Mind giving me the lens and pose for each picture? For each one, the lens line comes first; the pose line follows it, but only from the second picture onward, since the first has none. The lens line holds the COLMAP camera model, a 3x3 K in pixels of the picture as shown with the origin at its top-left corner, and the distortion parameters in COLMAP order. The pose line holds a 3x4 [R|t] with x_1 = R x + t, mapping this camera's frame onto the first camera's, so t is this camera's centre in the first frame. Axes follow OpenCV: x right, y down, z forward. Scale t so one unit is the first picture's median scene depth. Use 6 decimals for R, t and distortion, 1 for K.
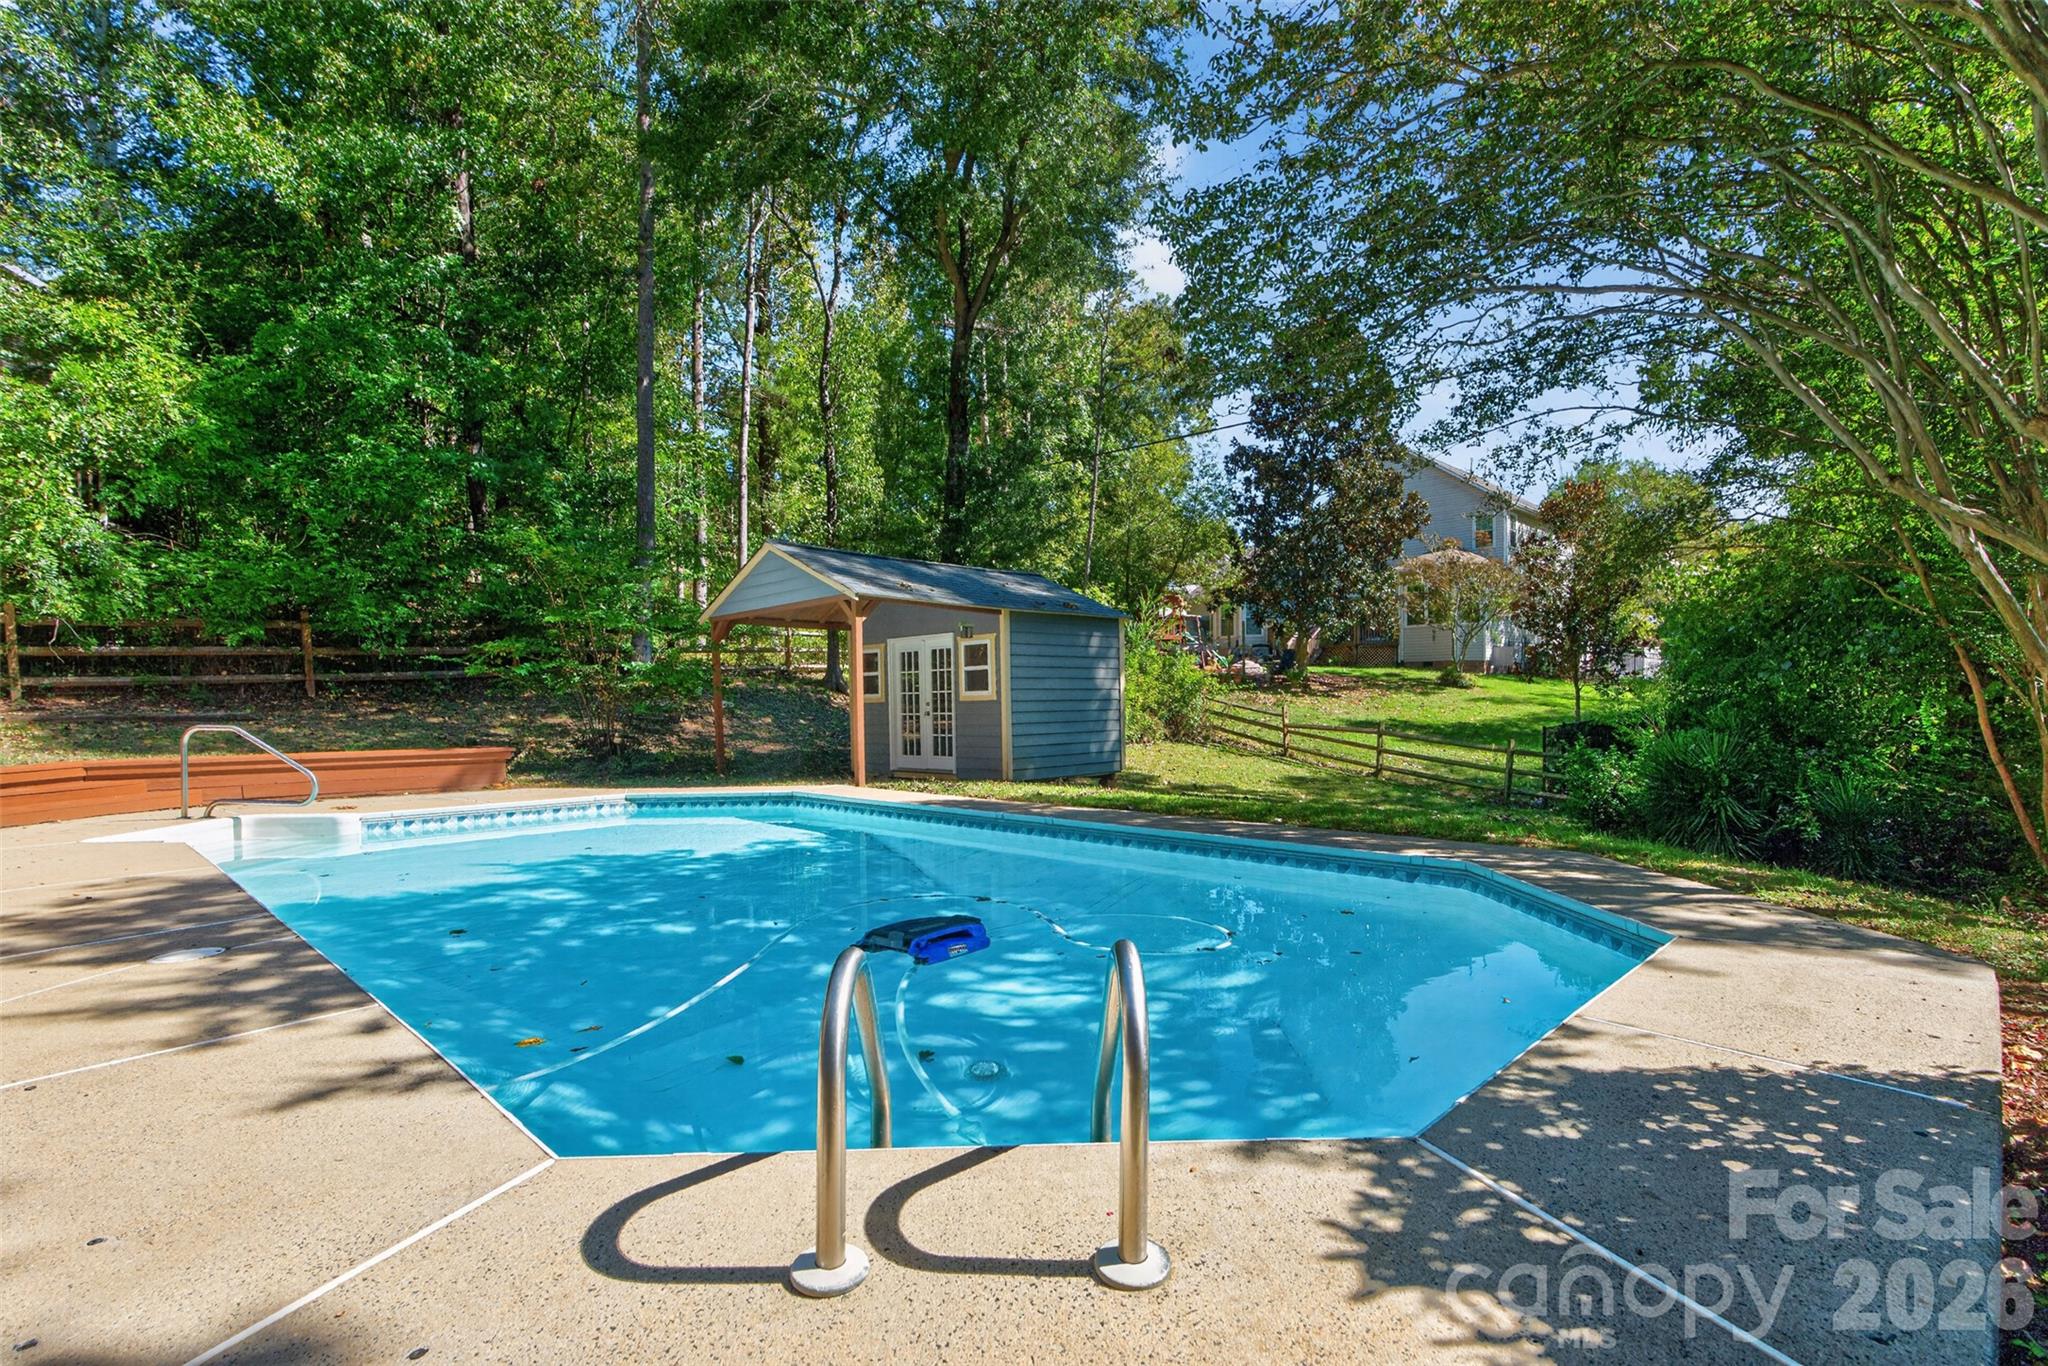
lens RADIAL K [[1153.1, 0, 1058.4], [0, 1153.1, 685.4], [0, 0, 1]] dist [-0.000770, -0.000999]
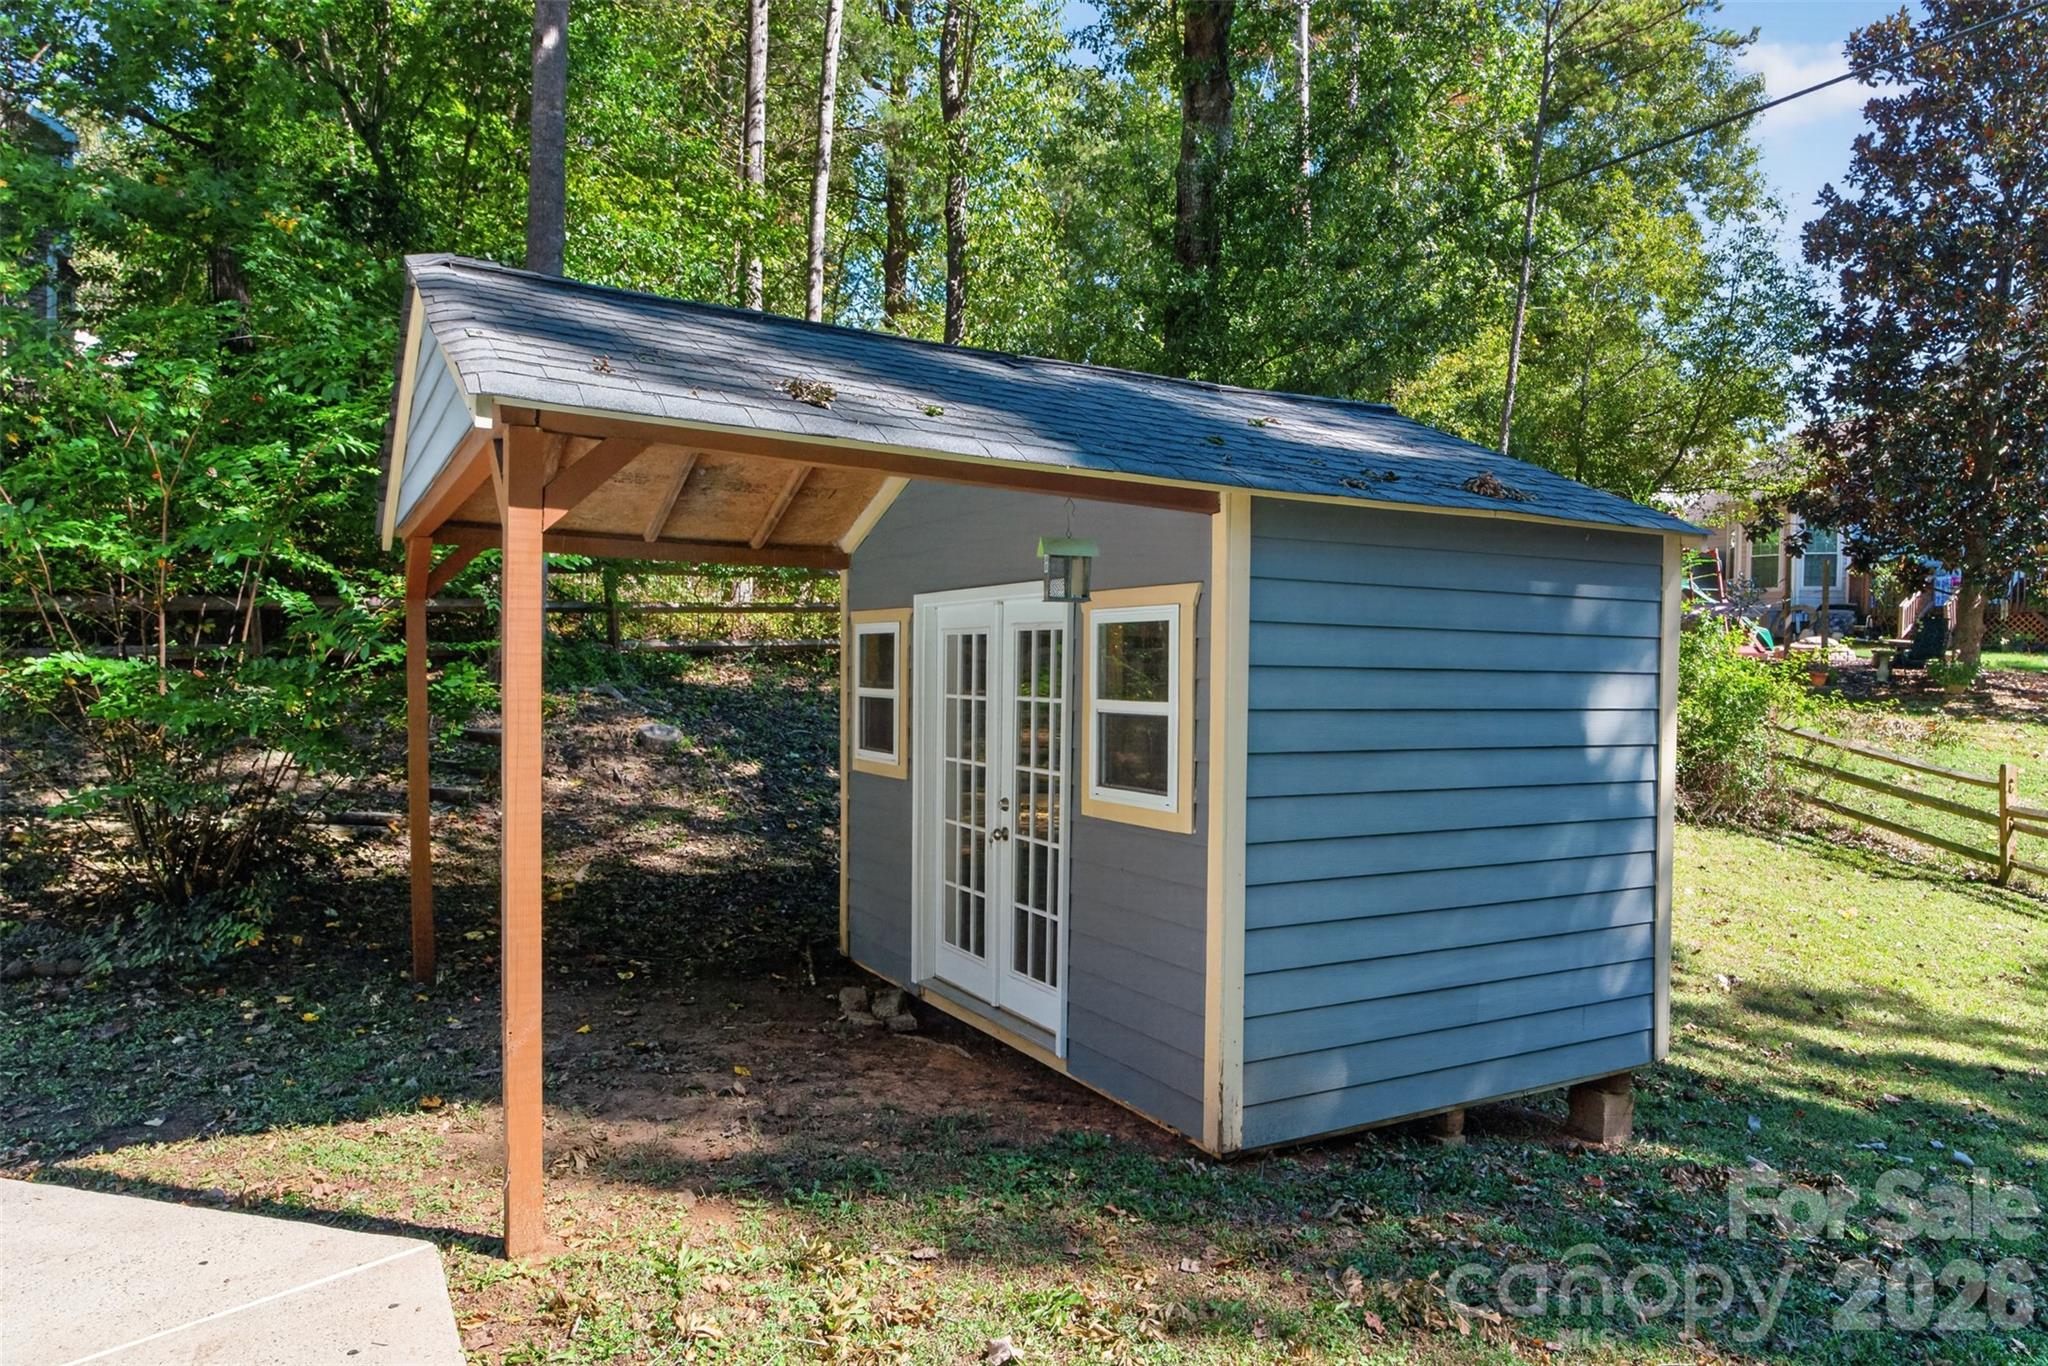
lens RADIAL K [[1153.1, 0, 1058.4], [0, 1153.1, 685.4], [0, 0, 1]] dist [-0.000770, -0.000999]
pose [[0.951673, 0.038681, -0.304666, -0.002955], [-0.023736, 0.998333, 0.052608, -0.023581], [0.306193, -0.042835, 0.951005, 0.502368]]
